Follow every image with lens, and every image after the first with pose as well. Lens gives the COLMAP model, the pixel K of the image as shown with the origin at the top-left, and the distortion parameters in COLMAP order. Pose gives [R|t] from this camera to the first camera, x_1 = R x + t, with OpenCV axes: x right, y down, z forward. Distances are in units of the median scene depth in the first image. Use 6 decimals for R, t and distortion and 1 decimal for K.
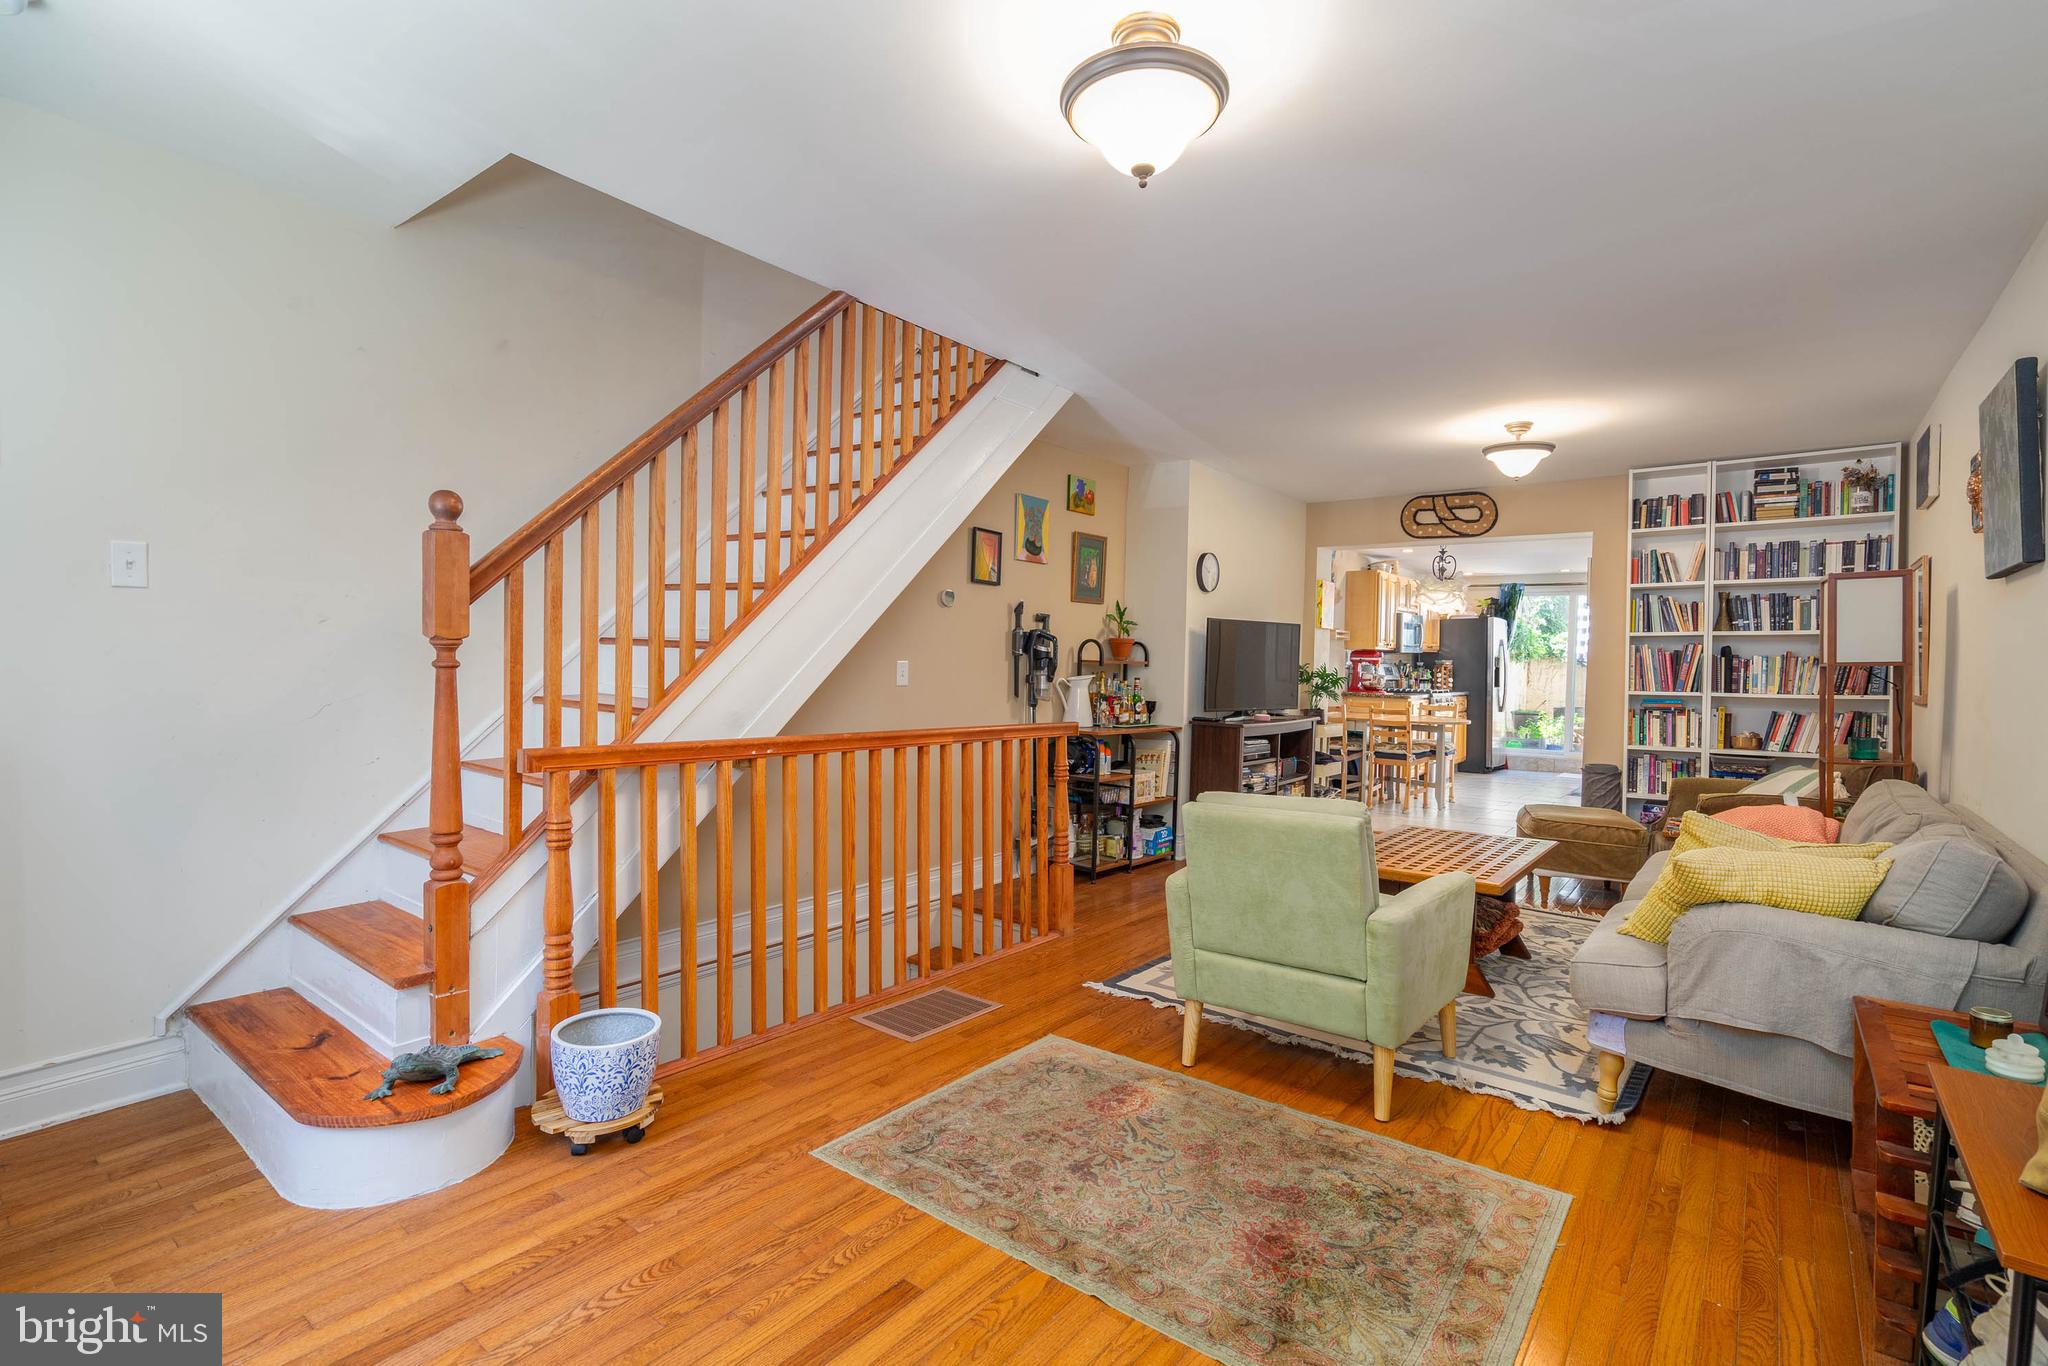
lens RADIAL K [[967.4, 0, 1034.2], [0, 967.4, 700.1], [0, 0, 1]] dist [0.008650, 0.000717]
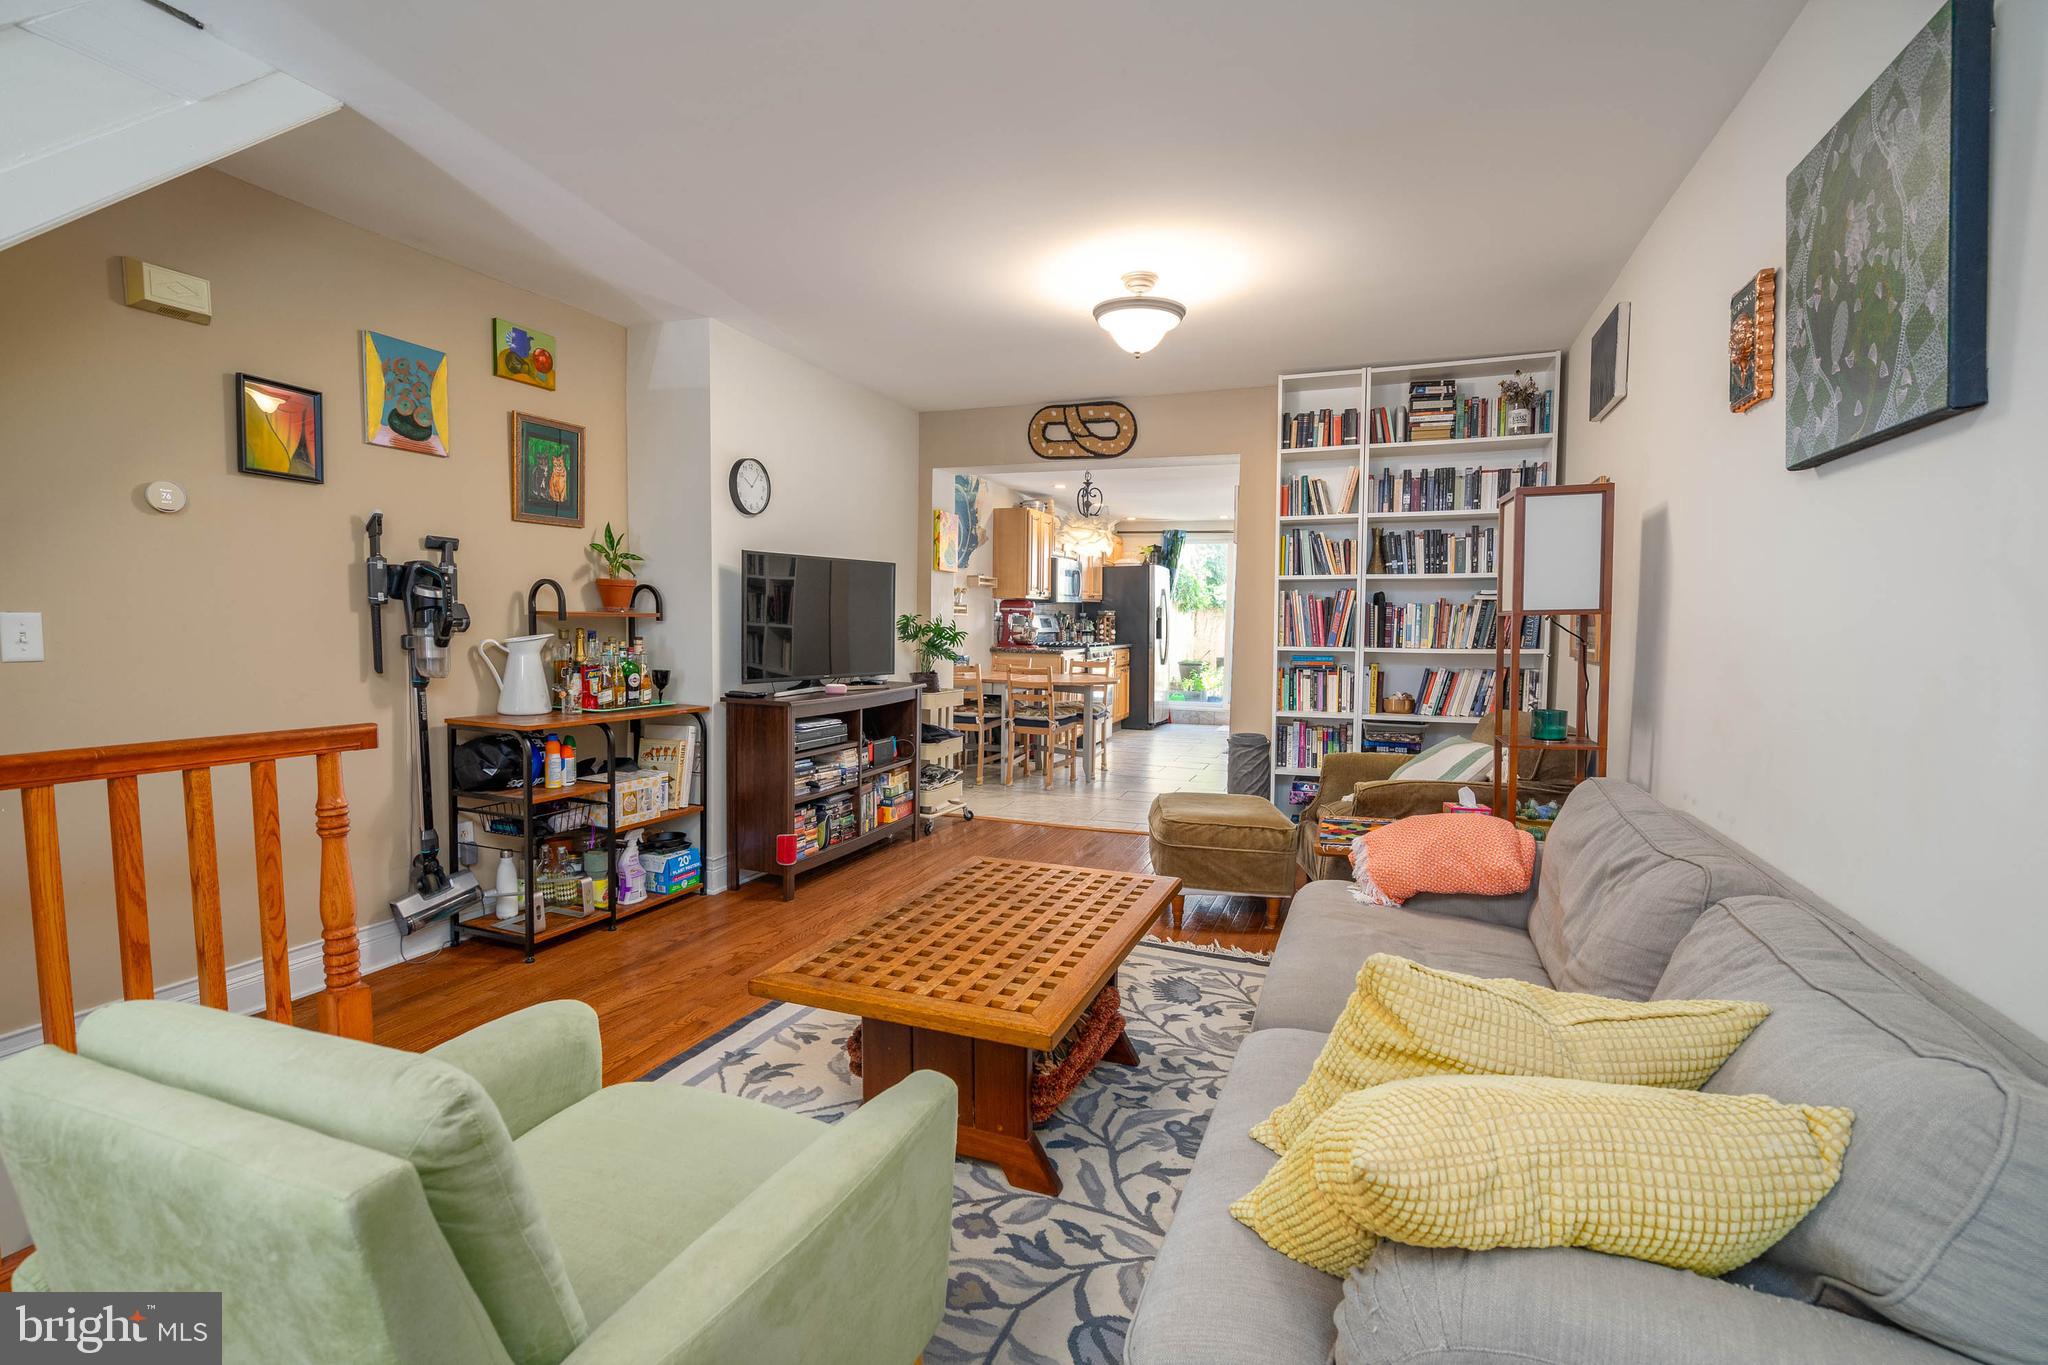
lens RADIAL K [[929.4, 0, 1003.3], [0, 929.4, 701.0], [0, 0, 1]] dist [-0.000775, 0.000123]
pose [[0.967163, -0.027809, 0.252630, 0.188915], [0.014152, 0.998346, 0.055715, -0.010654], [-0.253761, -0.050310, 0.965958, 0.298076]]
